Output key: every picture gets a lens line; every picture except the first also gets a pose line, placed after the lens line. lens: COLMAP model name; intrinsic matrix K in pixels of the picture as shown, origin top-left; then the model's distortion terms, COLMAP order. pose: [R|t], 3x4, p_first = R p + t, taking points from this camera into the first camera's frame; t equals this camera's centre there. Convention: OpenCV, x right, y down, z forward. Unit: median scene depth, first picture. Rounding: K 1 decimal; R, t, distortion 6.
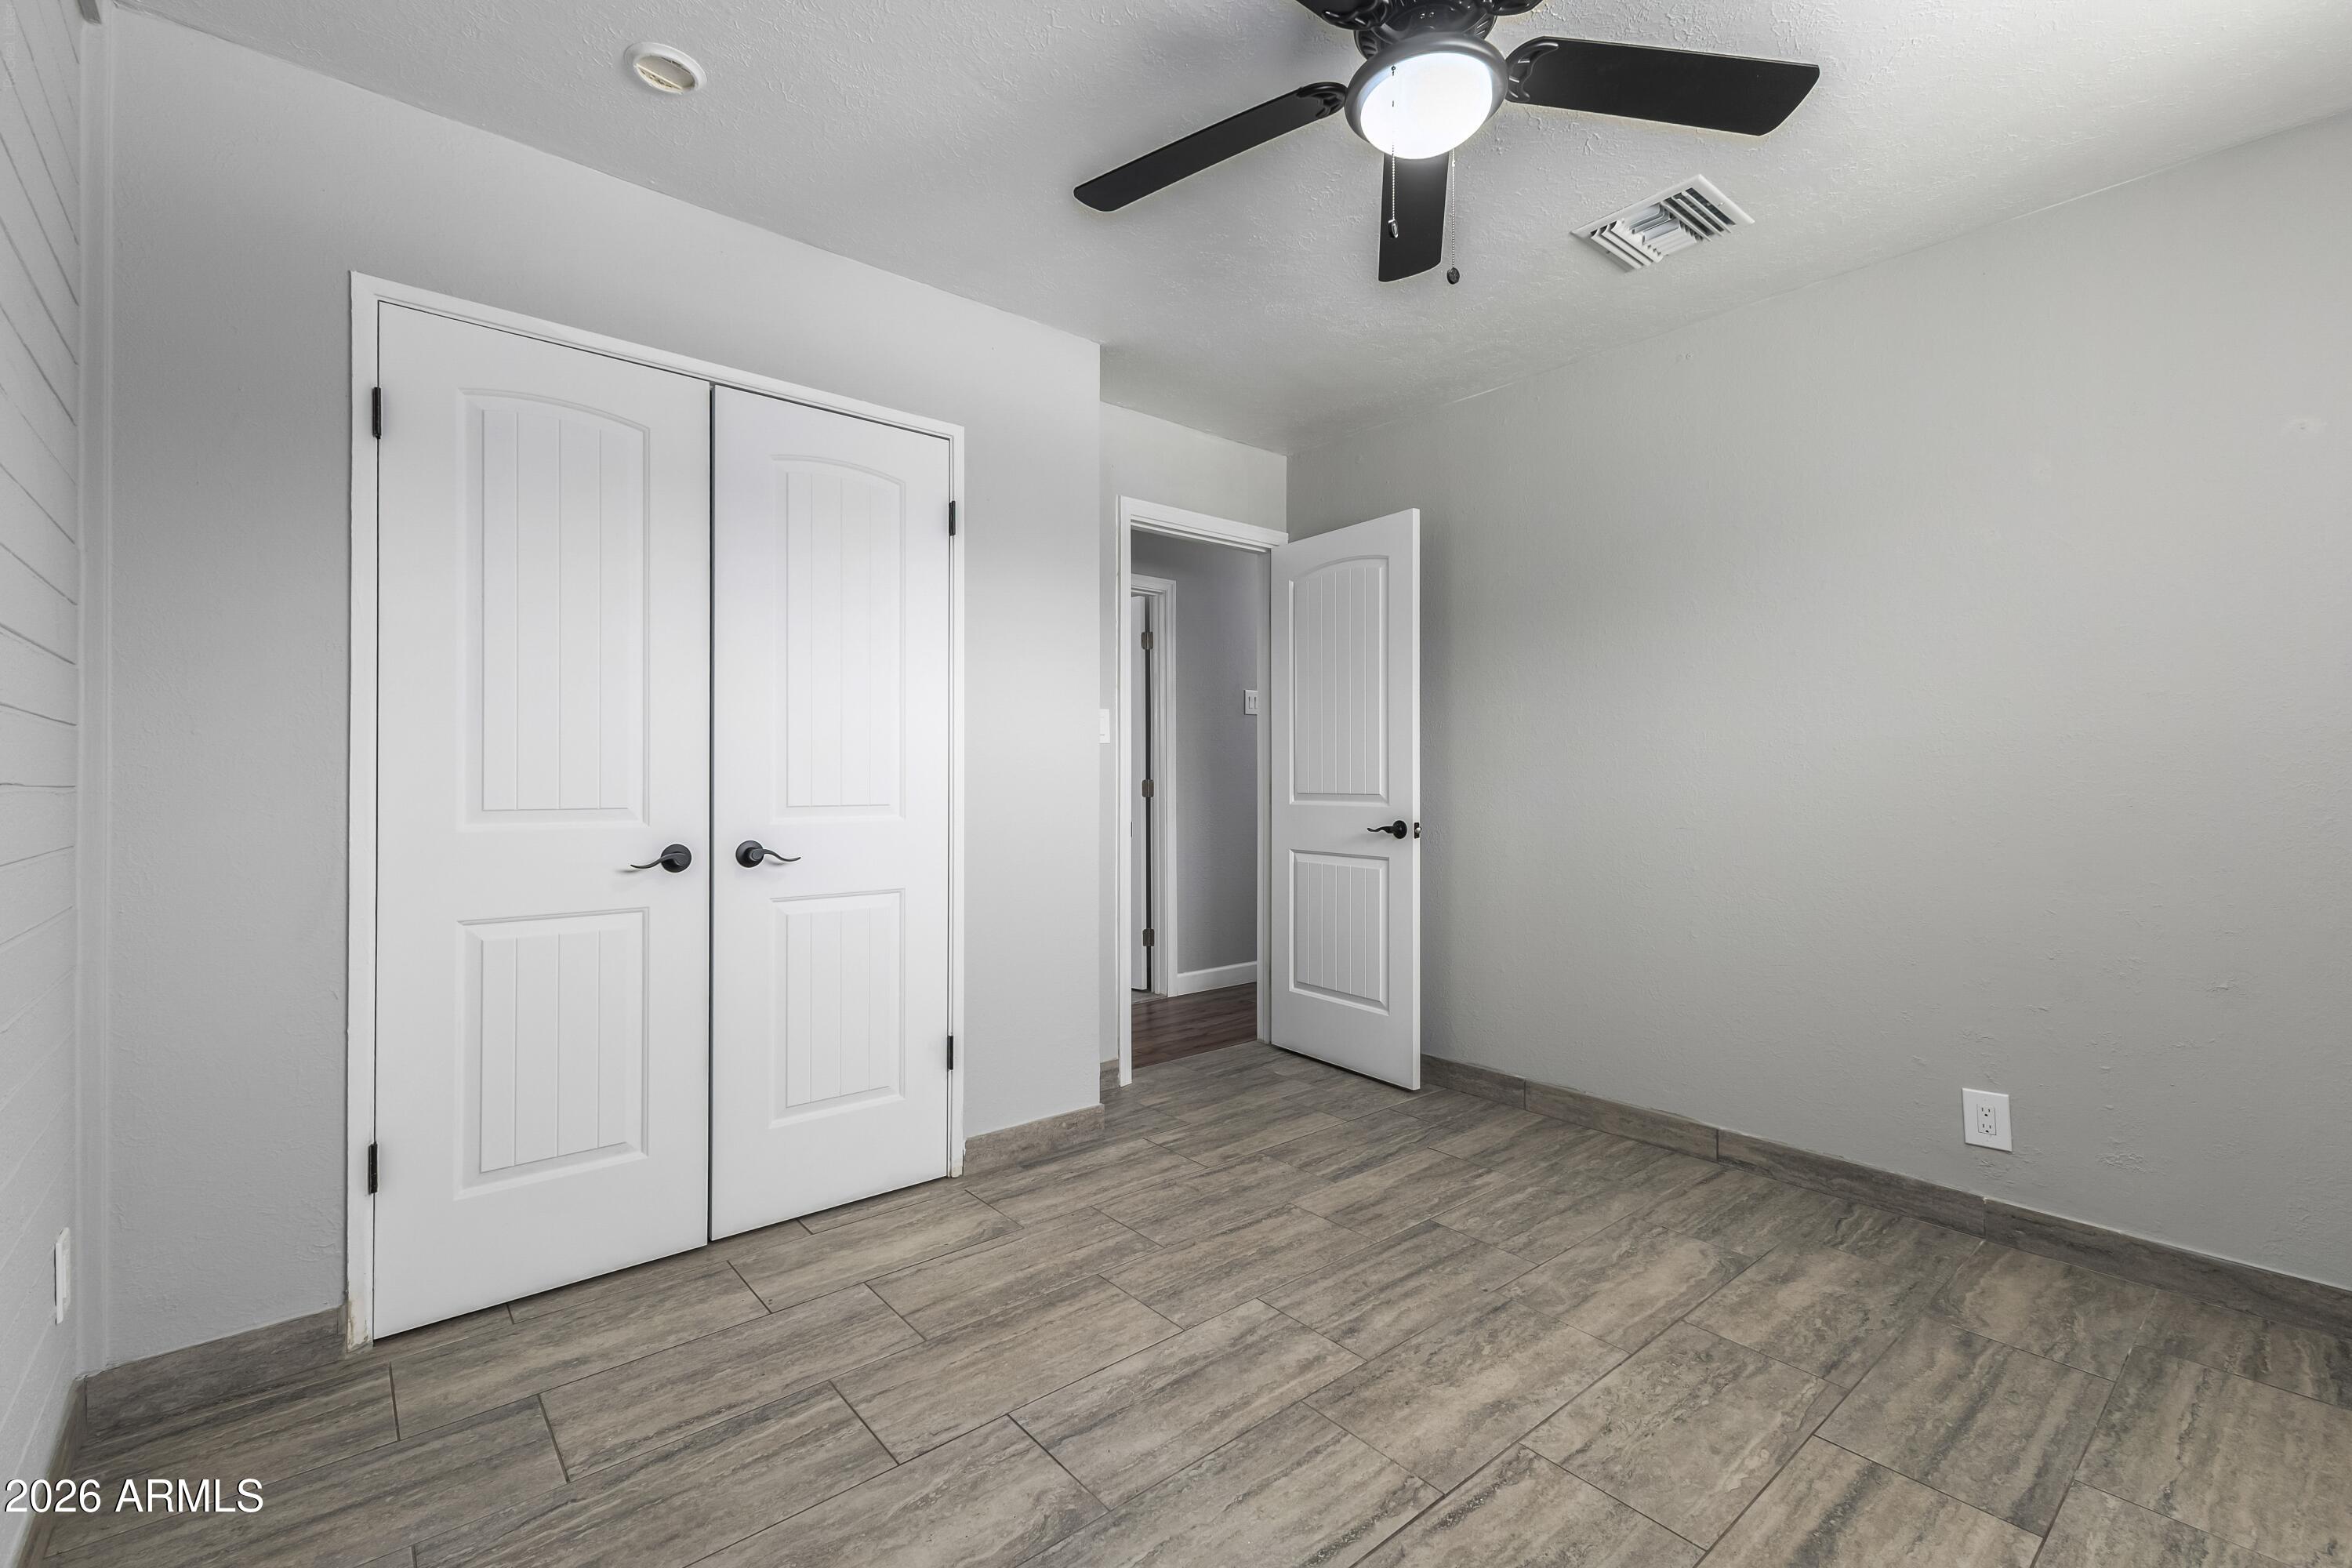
lens RADIAL K [[1020.3, 0, 1185.2], [0, 1020.3, 780.1], [0, 0, 1]] dist [0.009843, -0.000531]
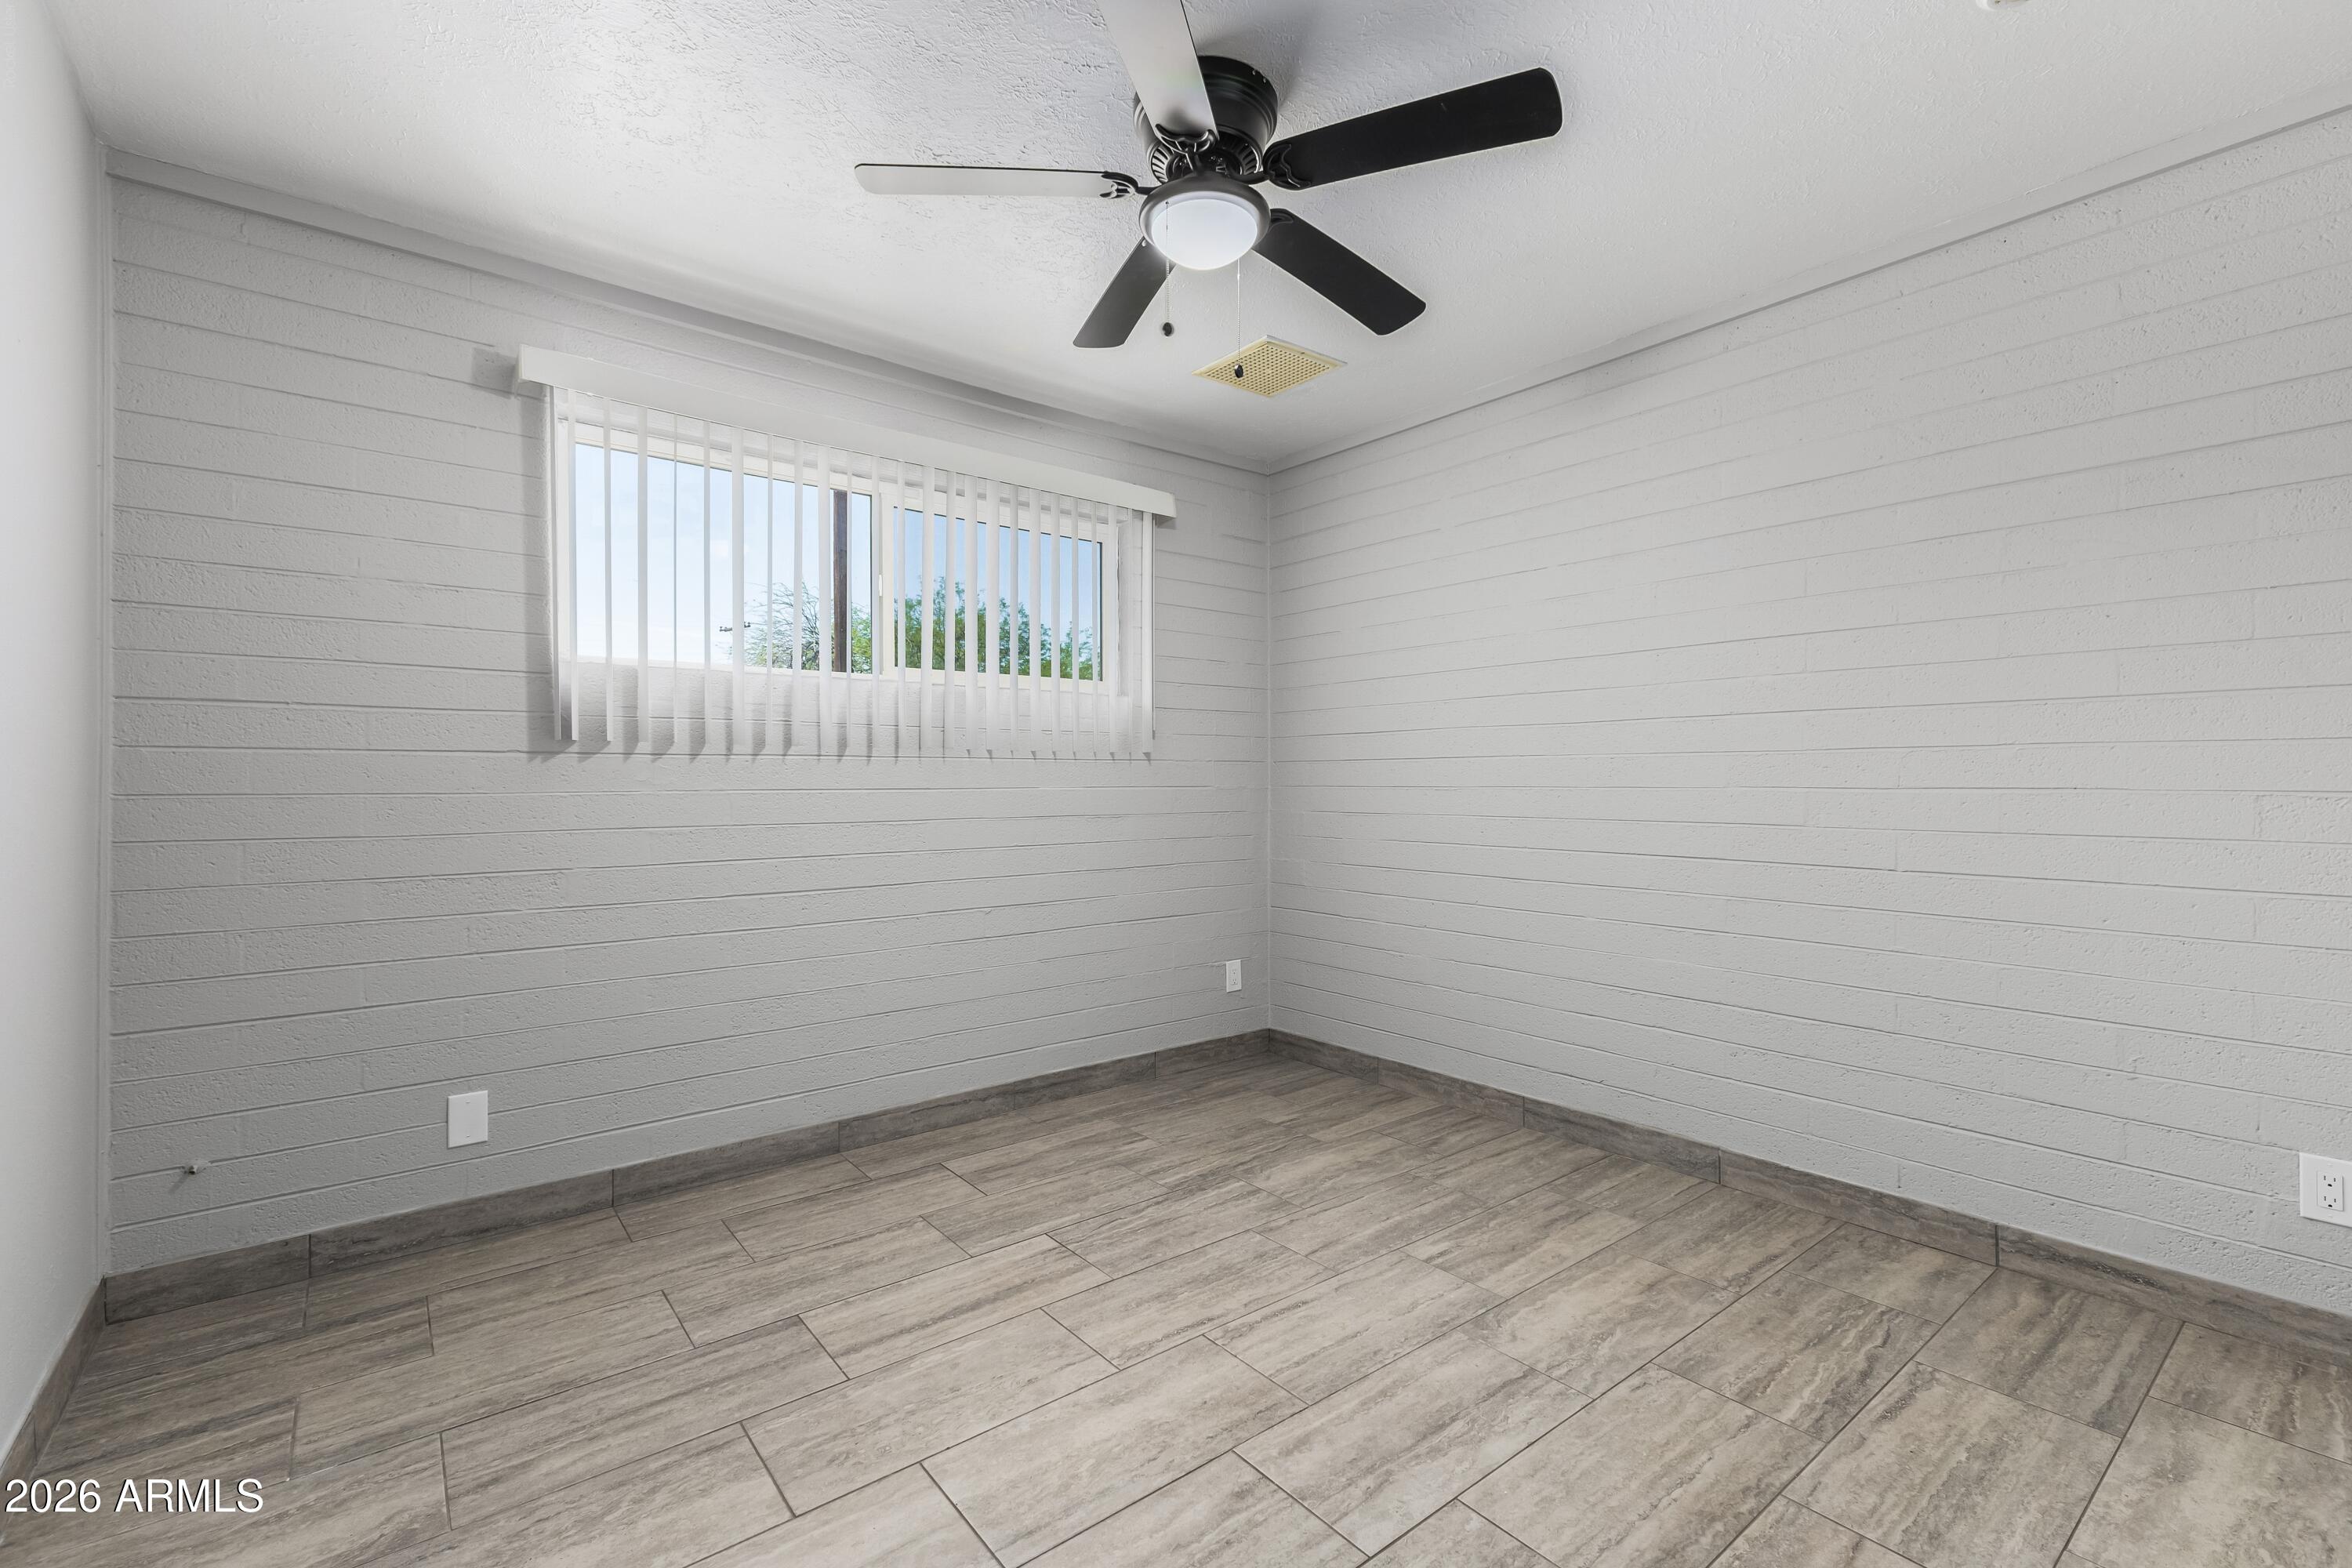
lens RADIAL K [[1020.3, 0, 1185.2], [0, 1020.3, 780.1], [0, 0, 1]] dist [0.009843, -0.000531]
pose [[-0.999464, 0.003605, 0.032537, 0.198646], [0.003501, 0.999989, -0.003234, -0.006522], [-0.032548, -0.003118, -0.999465, 1.995743]]
